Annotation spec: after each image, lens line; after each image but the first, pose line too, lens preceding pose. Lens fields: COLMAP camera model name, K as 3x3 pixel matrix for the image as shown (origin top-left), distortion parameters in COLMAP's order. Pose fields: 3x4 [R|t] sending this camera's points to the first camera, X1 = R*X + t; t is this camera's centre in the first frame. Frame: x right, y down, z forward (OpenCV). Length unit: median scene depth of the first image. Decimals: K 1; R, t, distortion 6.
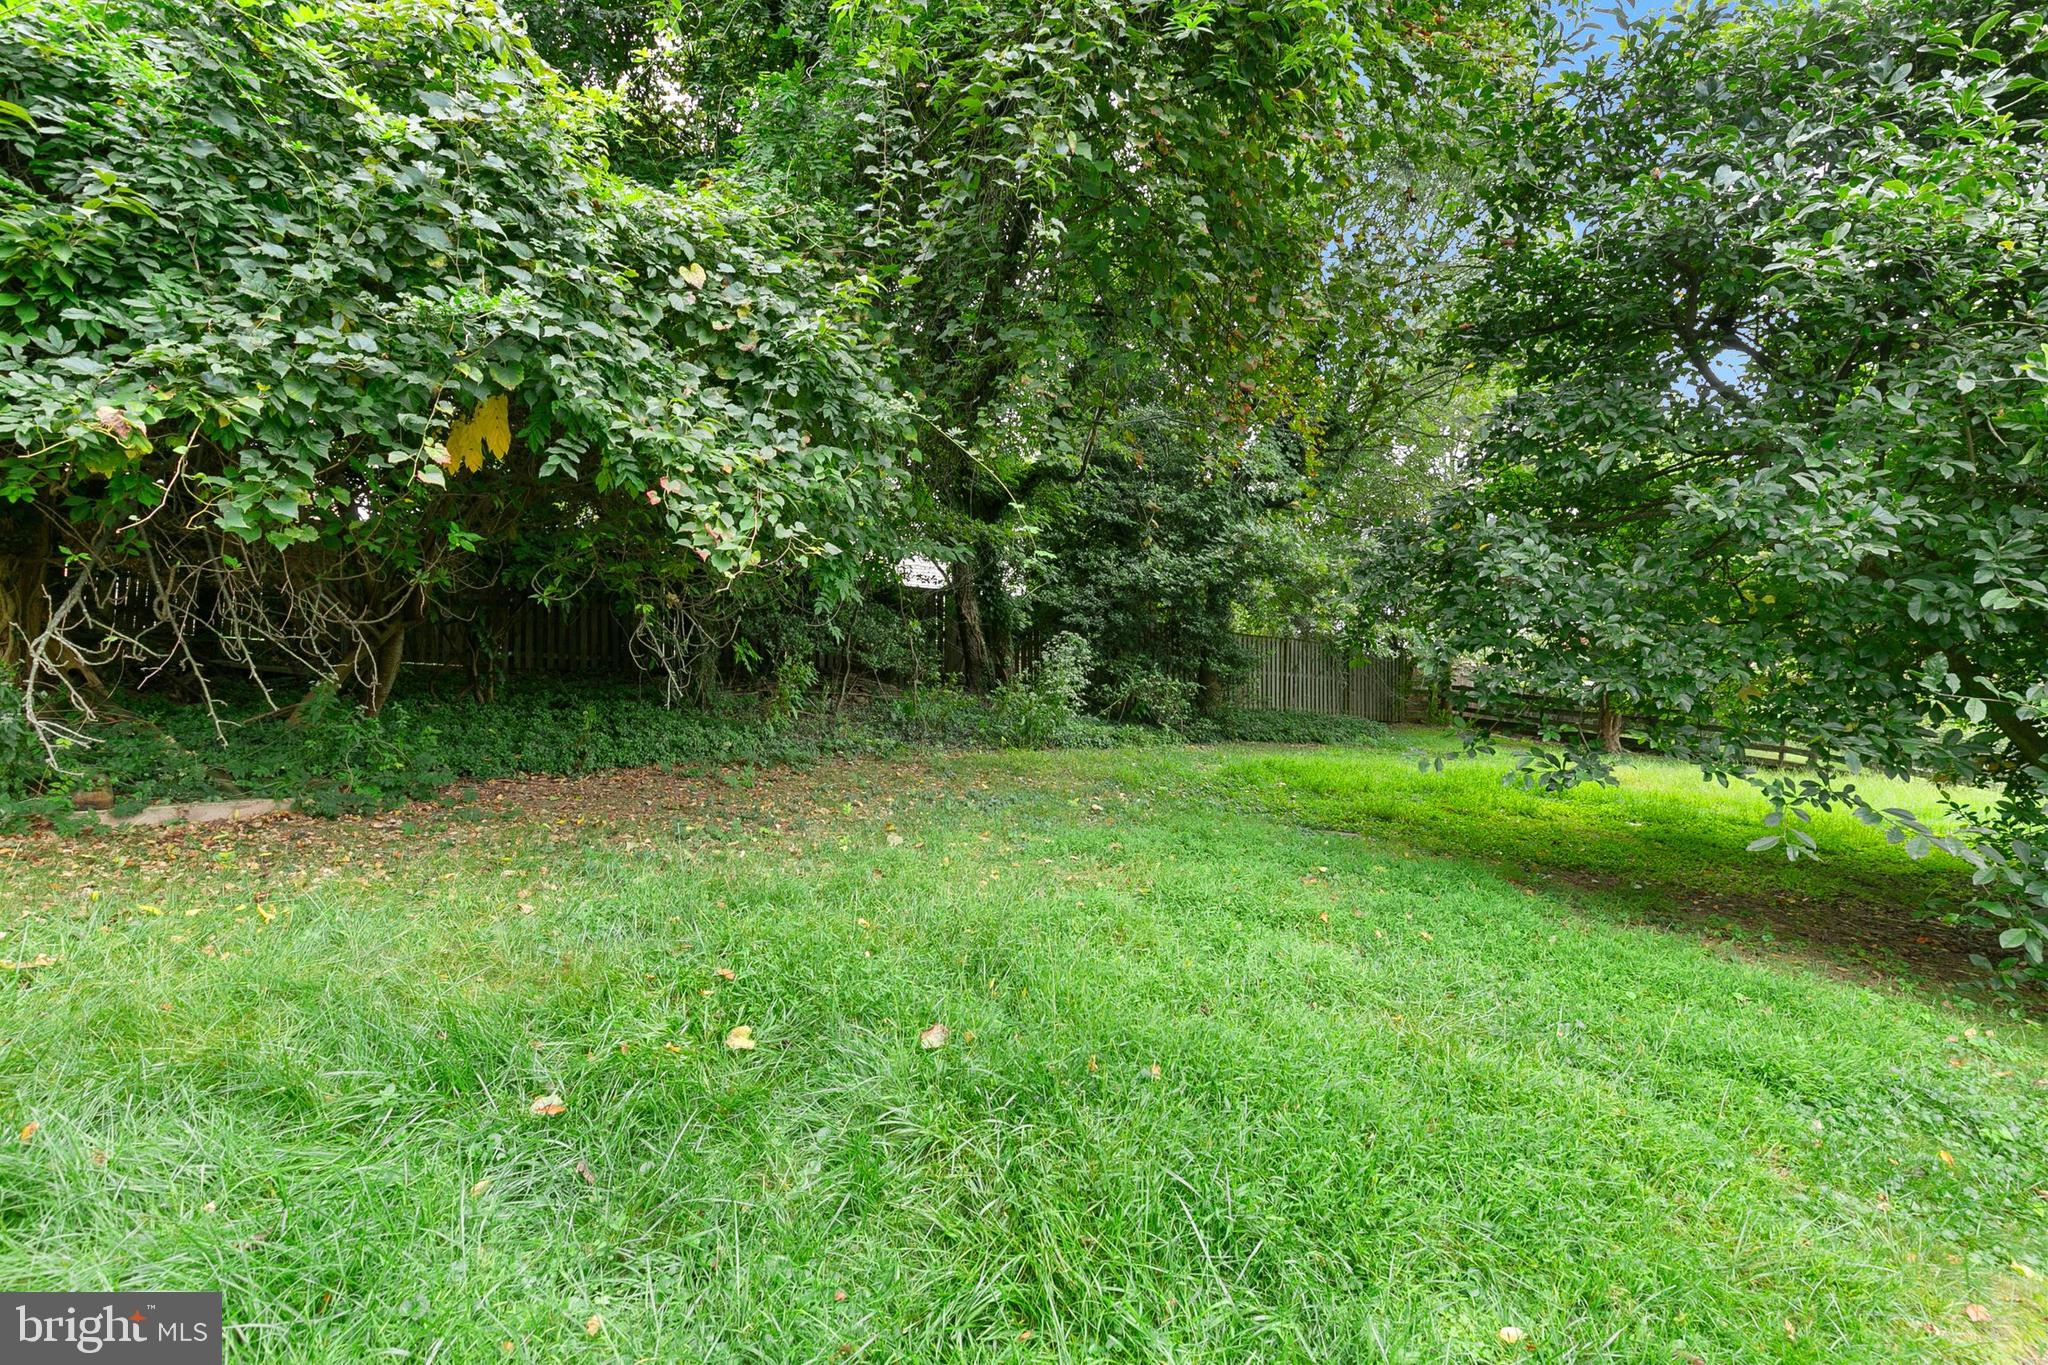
lens RADIAL K [[940.5, 0, 1022.6], [0, 940.5, 693.3], [0, 0, 1]] dist [0.003919, 0.000147]
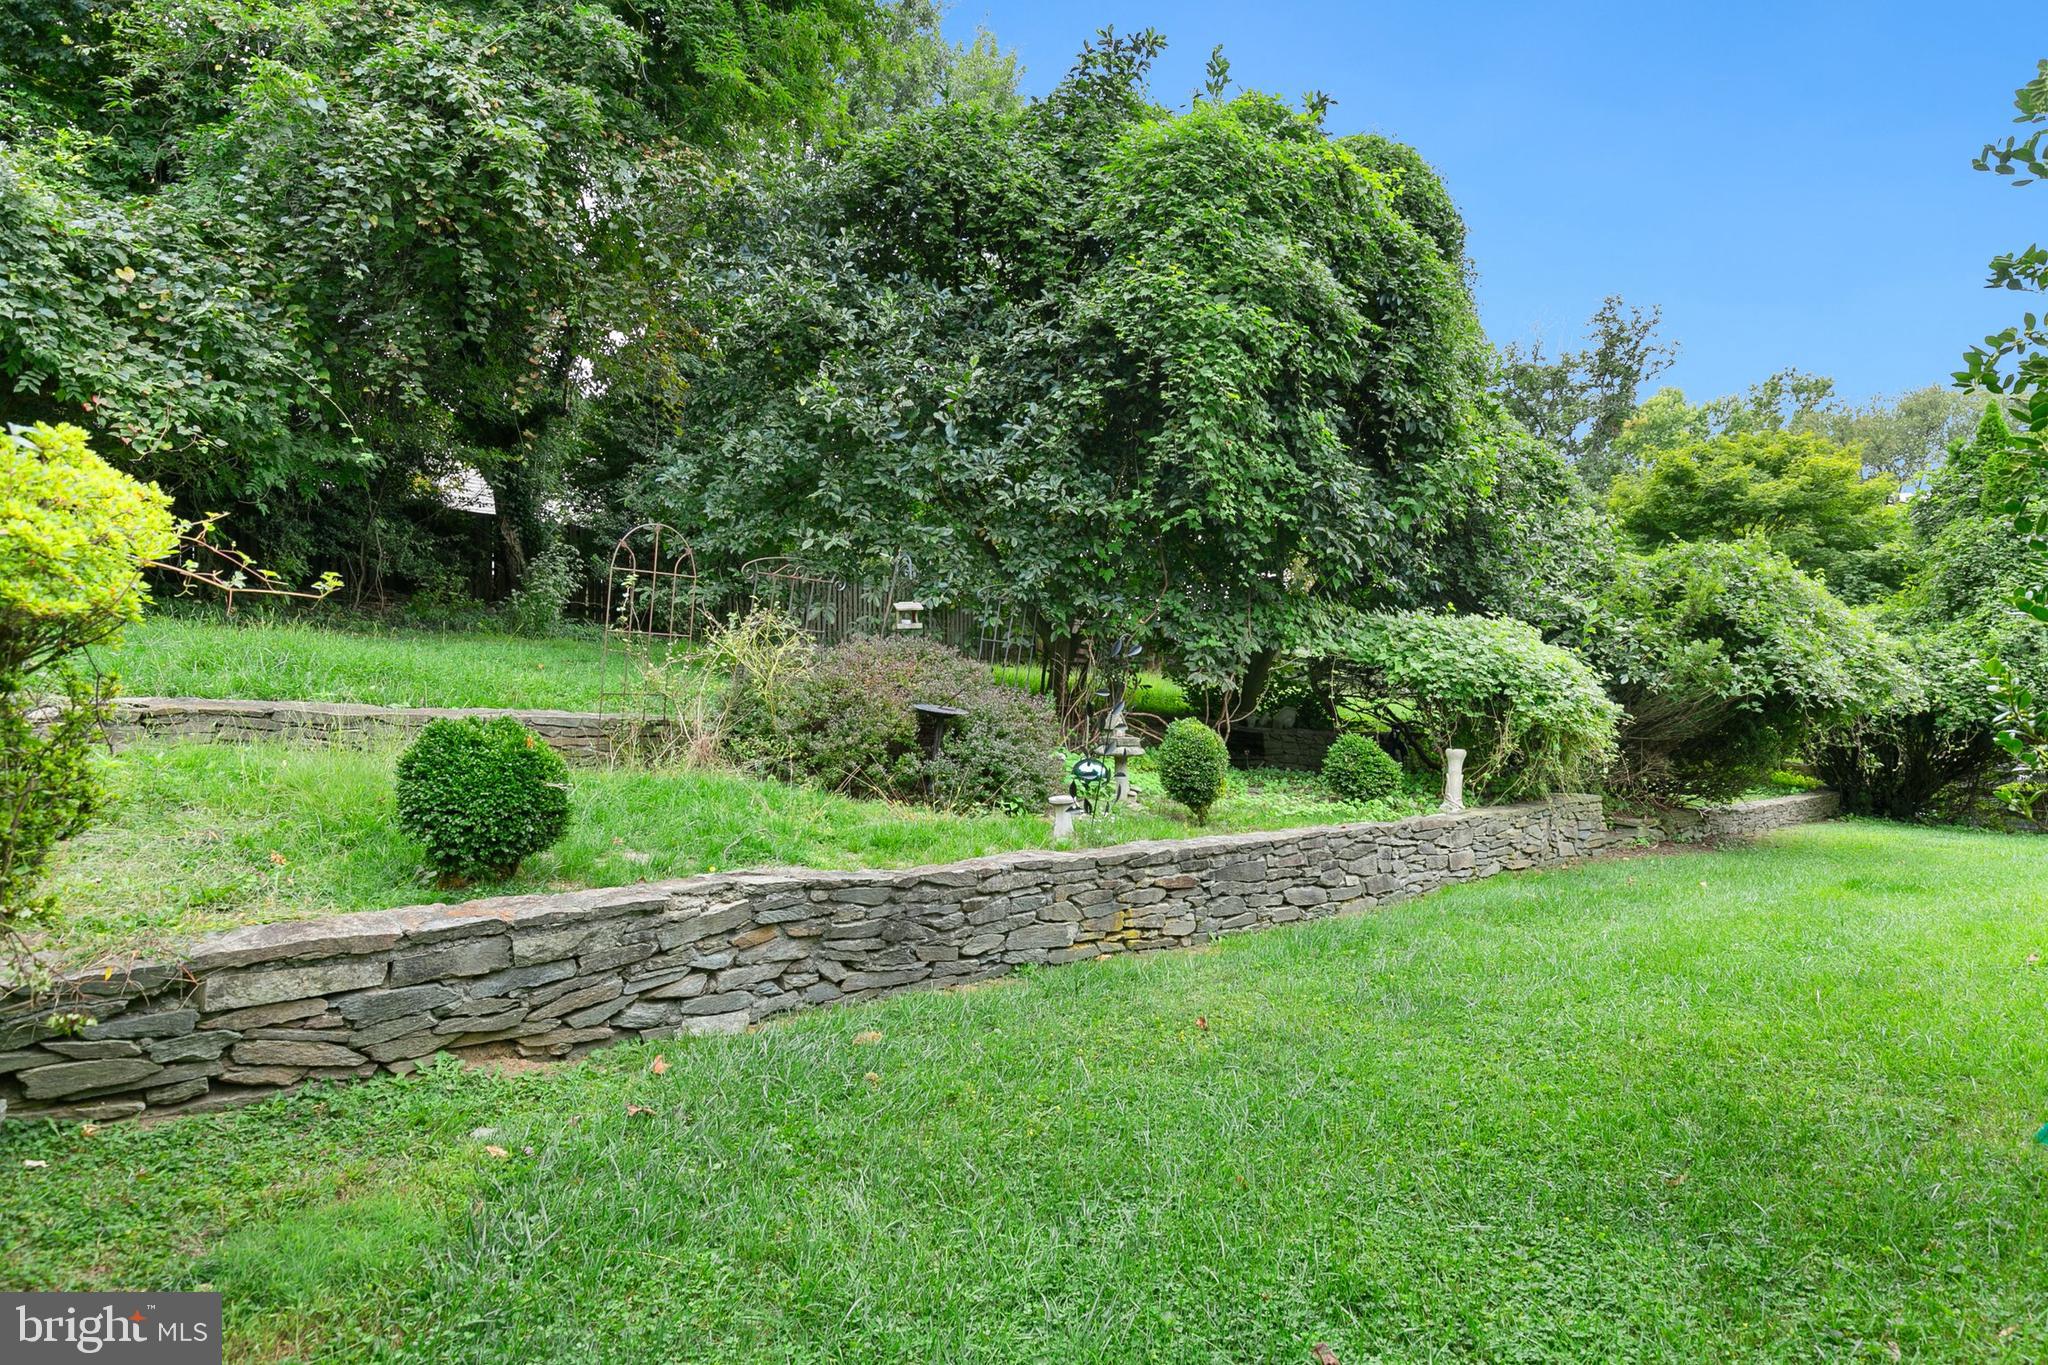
lens RADIAL K [[1150.9, 0, 1034.3], [0, 1150.9, 676.9], [0, 0, 1]] dist [0.002061, 0.001312]
pose [[0.973481, -0.005671, 0.228699, 0.751363], [0.007232, 0.999956, -0.005989, 0.292669], [-0.228655, 0.007484, 0.973479, -1.360057]]
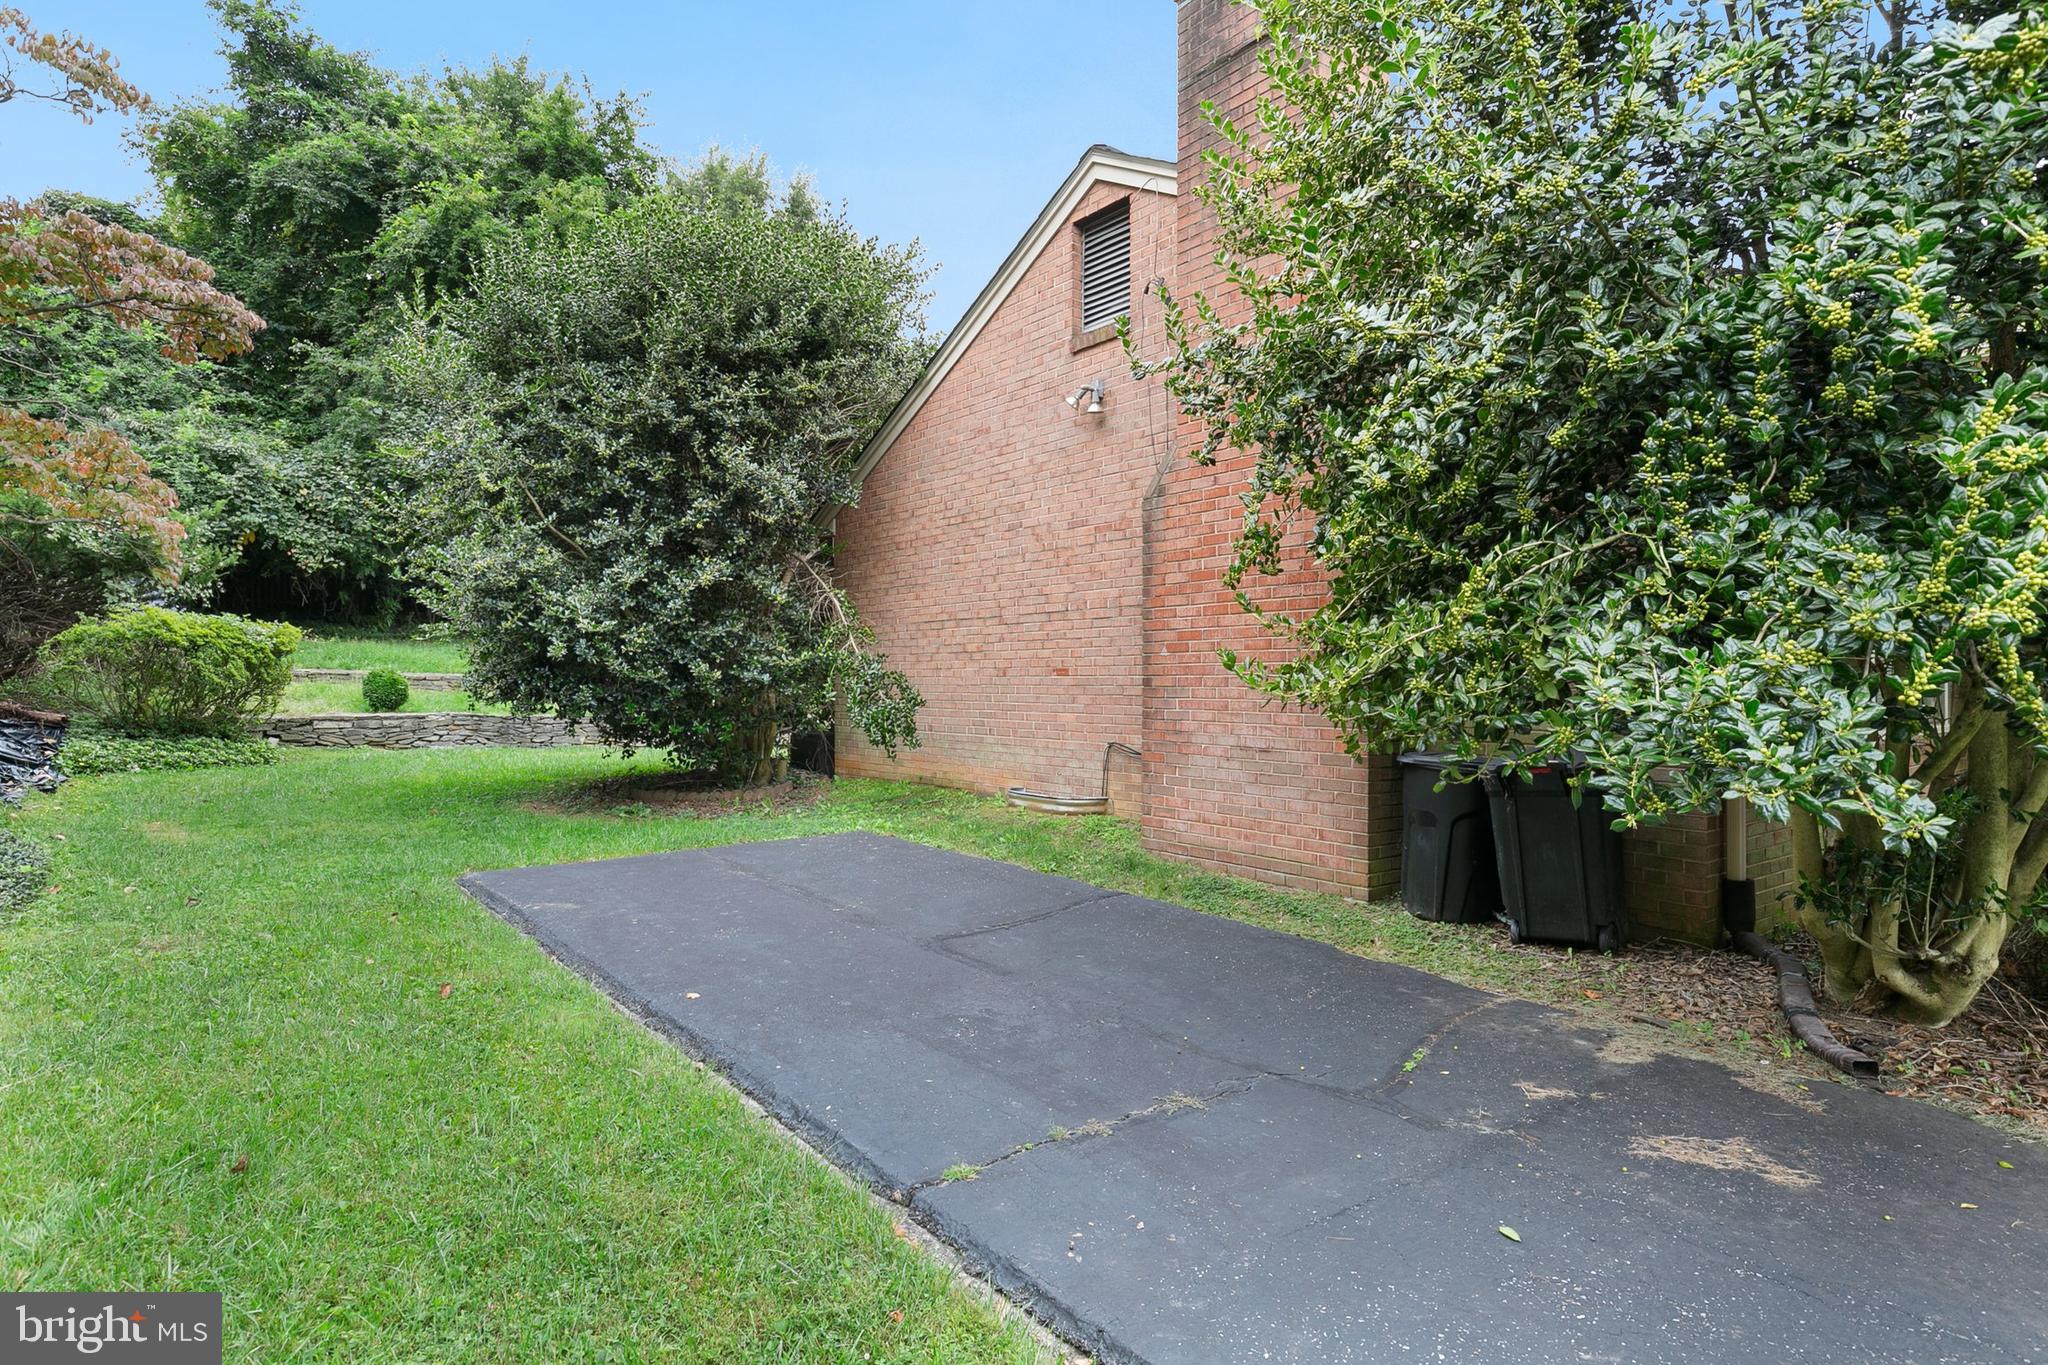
lens RADIAL K [[1150.9, 0, 1018.2], [0, 1150.9, 676.3], [0, 0, 1]] dist [0.002061, 0.001312]
pose [[0.994400, -0.020052, 0.103764, 2.099464], [0.020021, 0.999799, 0.001340, 0.370692], [-0.103770, 0.000745, 0.994601, -4.082215]]
